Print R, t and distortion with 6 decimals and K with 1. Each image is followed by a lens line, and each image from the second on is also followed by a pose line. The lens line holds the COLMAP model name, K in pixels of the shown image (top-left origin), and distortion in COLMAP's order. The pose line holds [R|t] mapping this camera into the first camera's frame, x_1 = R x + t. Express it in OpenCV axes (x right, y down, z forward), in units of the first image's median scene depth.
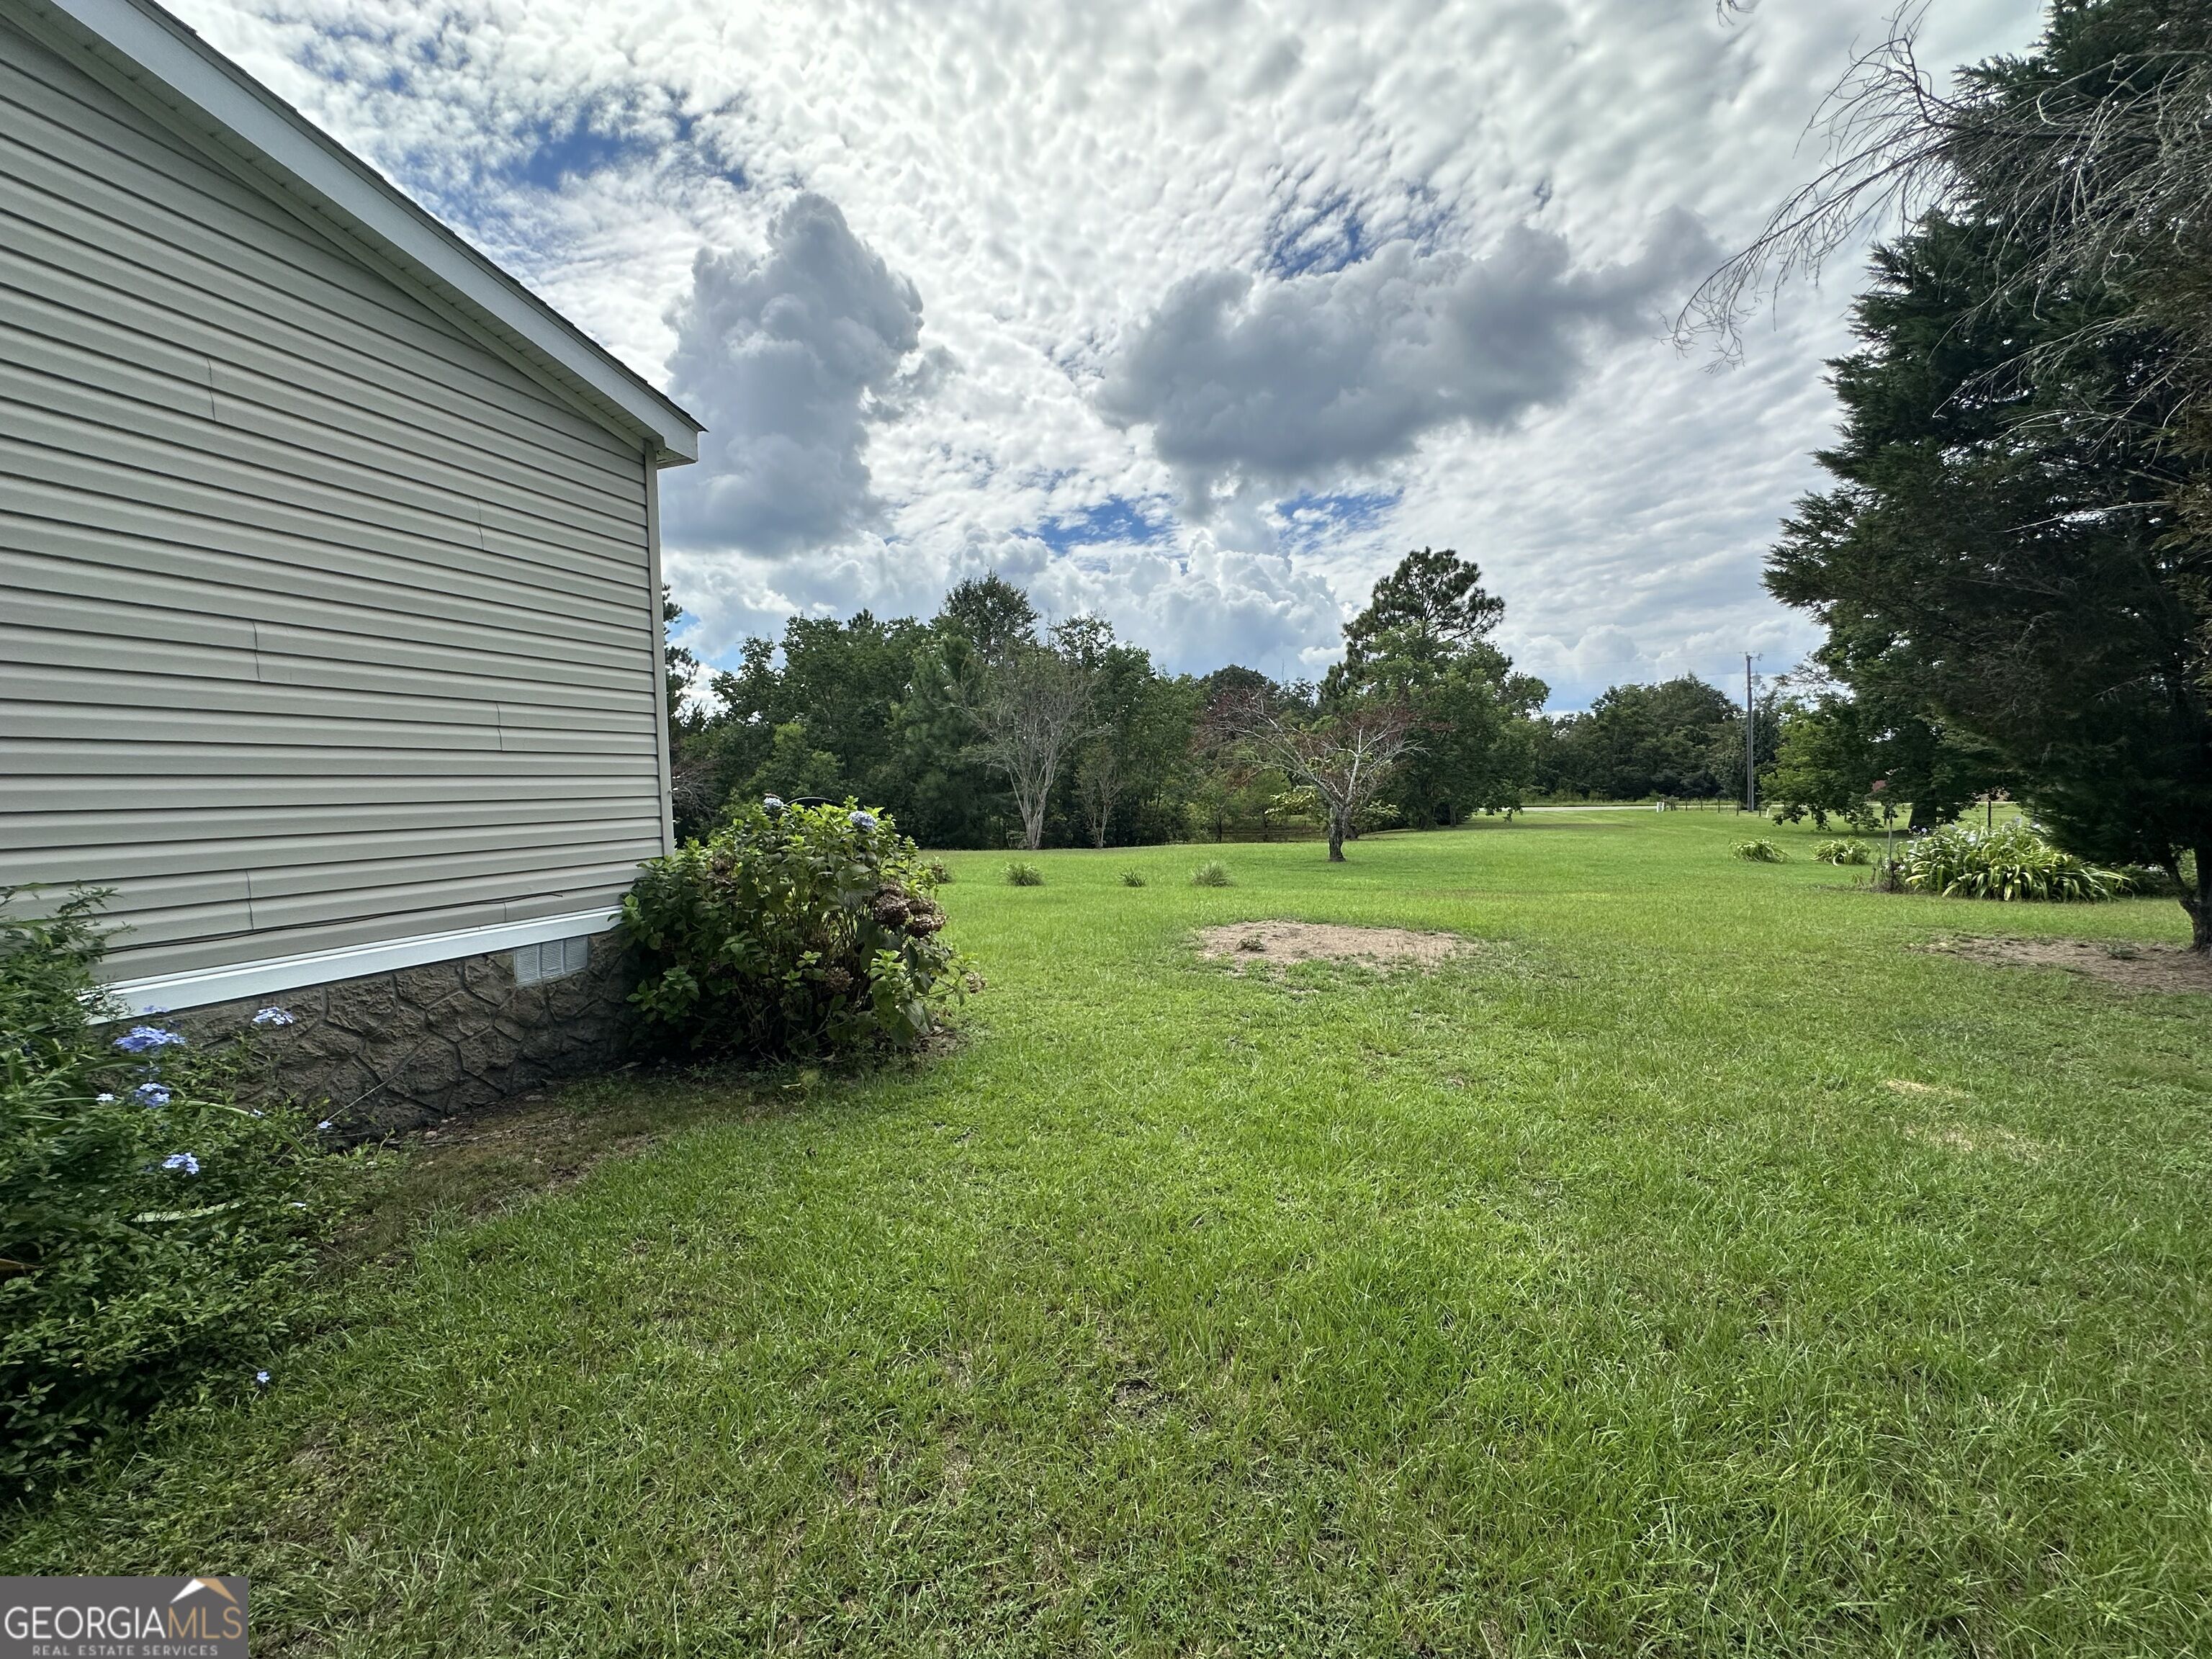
lens RADIAL K [[888.6, 0, 1104.2], [0, 888.6, 822.7], [0, 0, 1]] dist [-0.005187, 0.000743]
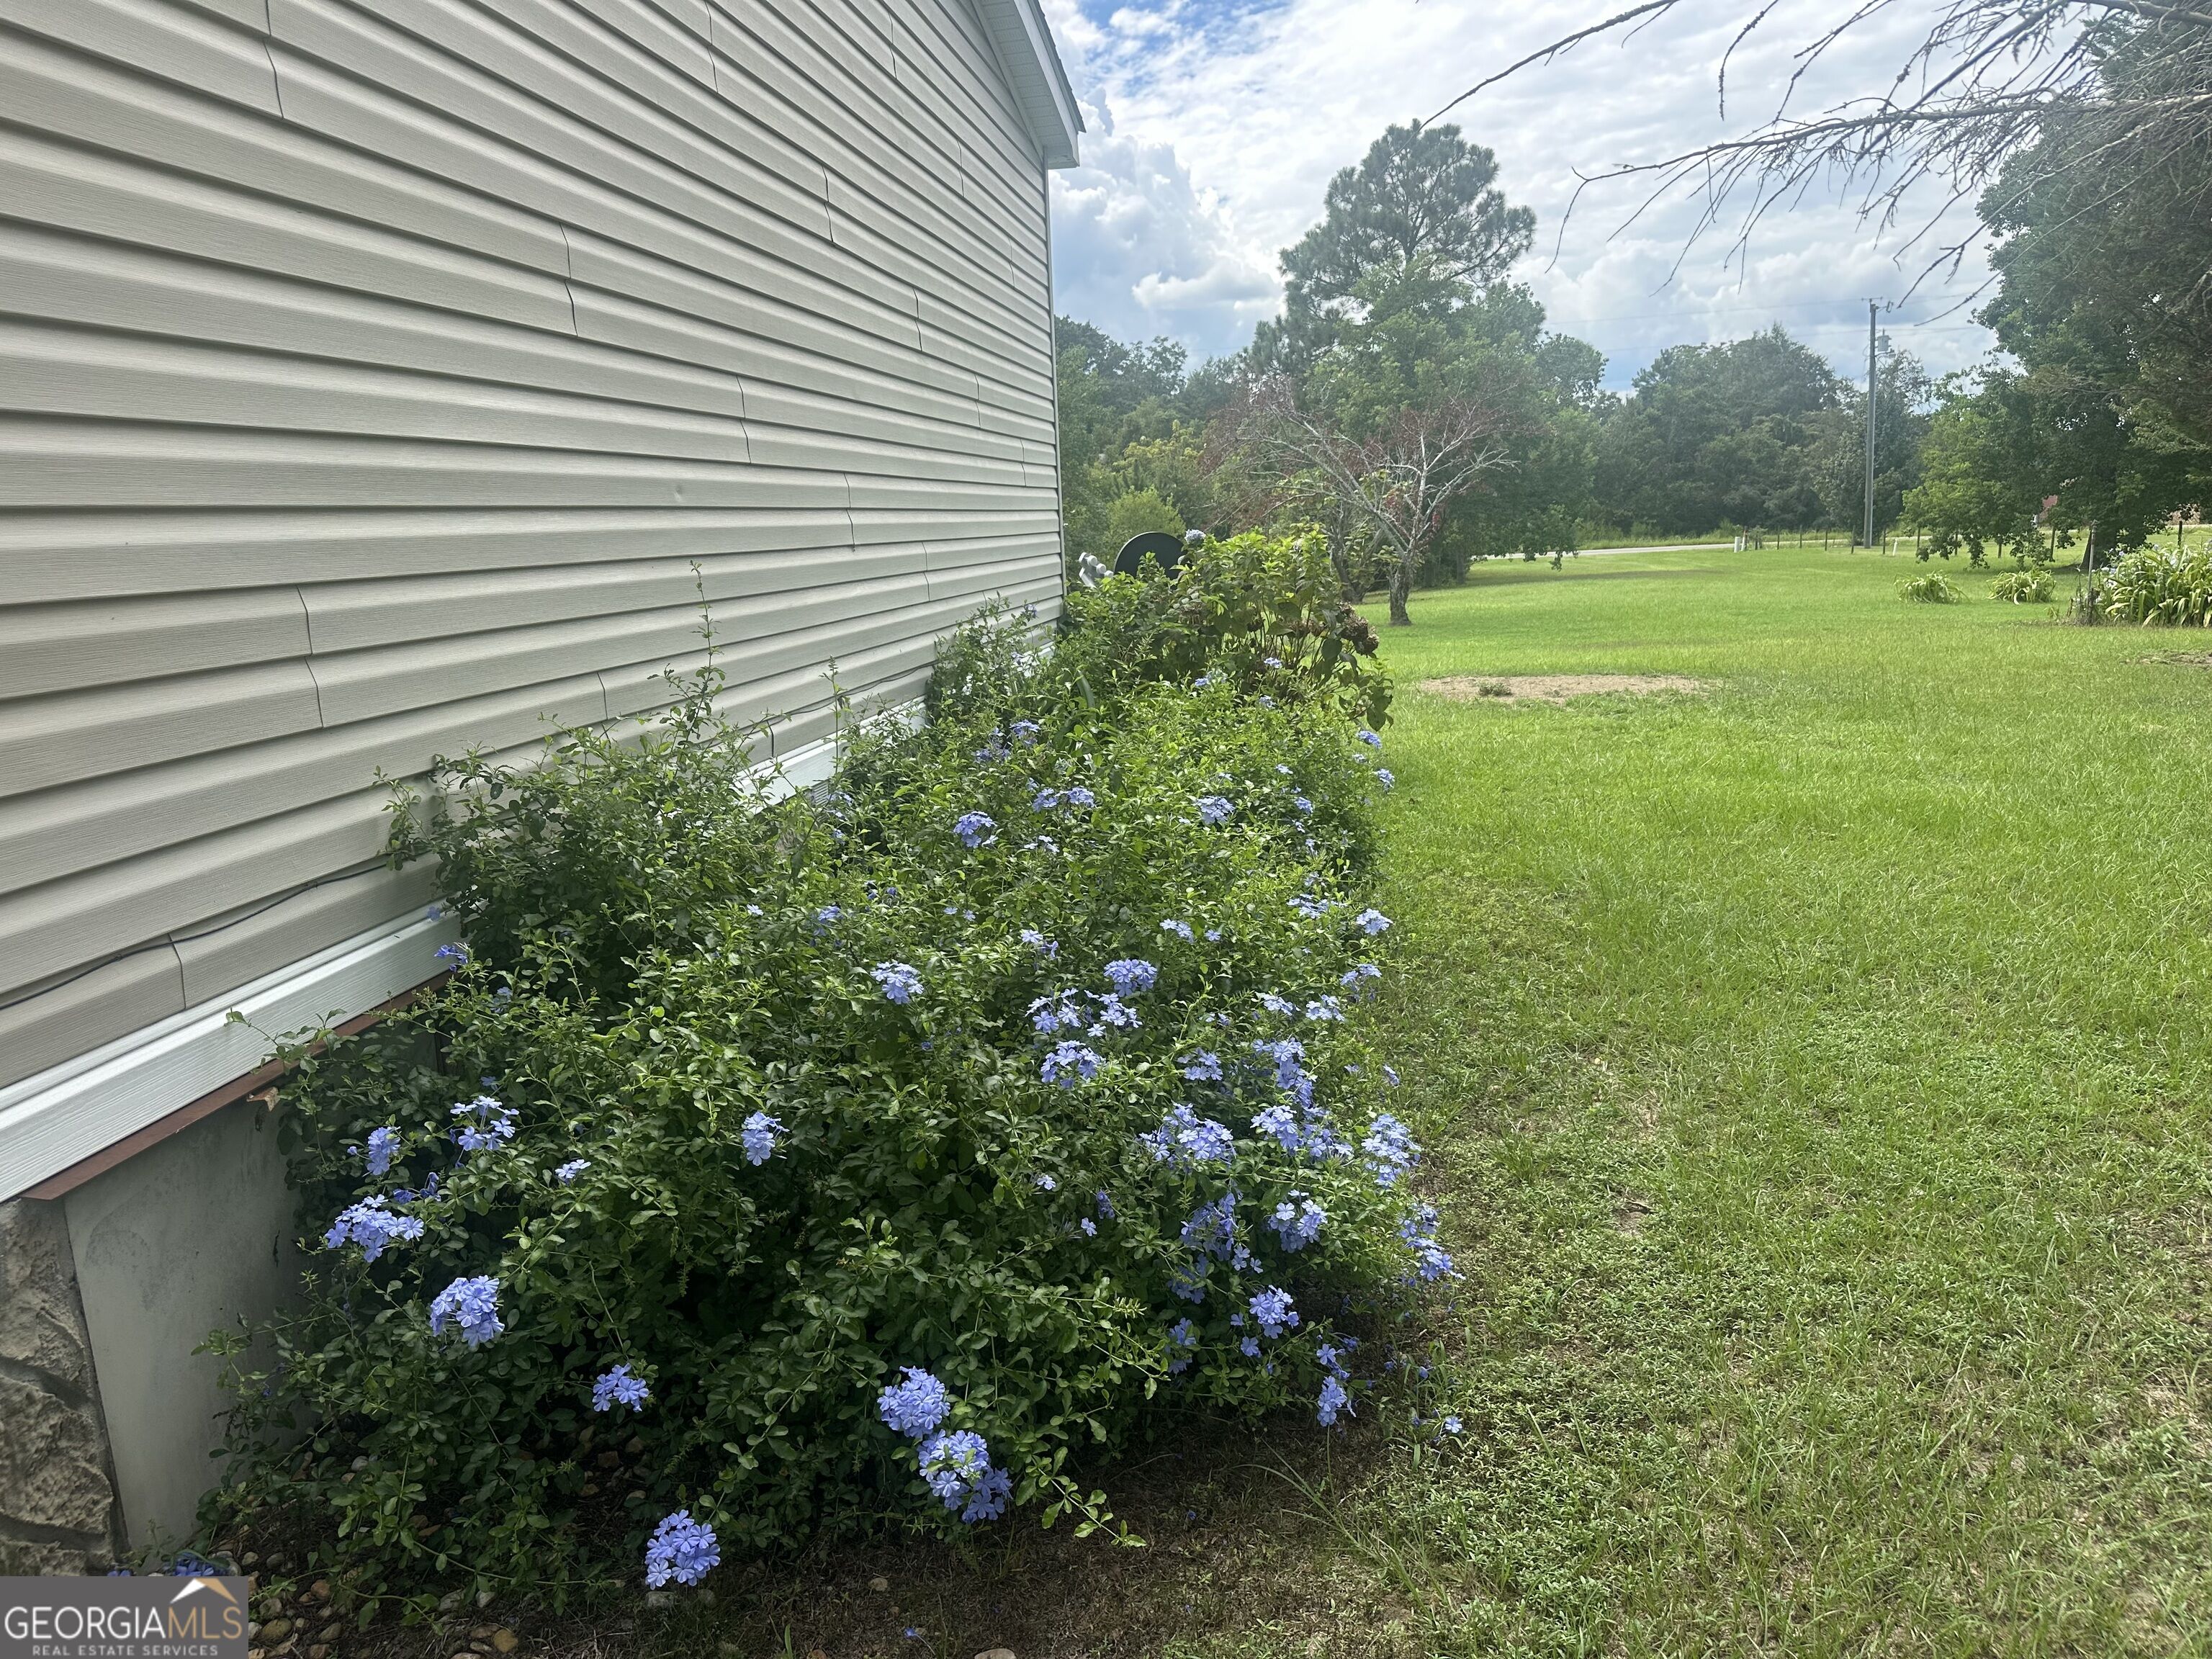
lens RADIAL K [[1570.3, 0, 1106.4], [0, 1570.3, 835.8], [0, 0, 1]] dist [0.007555, -0.008552]
pose [[0.979628, -0.061127, 0.191294, -0.083024], [0.031999, 0.987892, 0.151806, 0.004236], [-0.198257, -0.142592, 0.969723, -0.075909]]
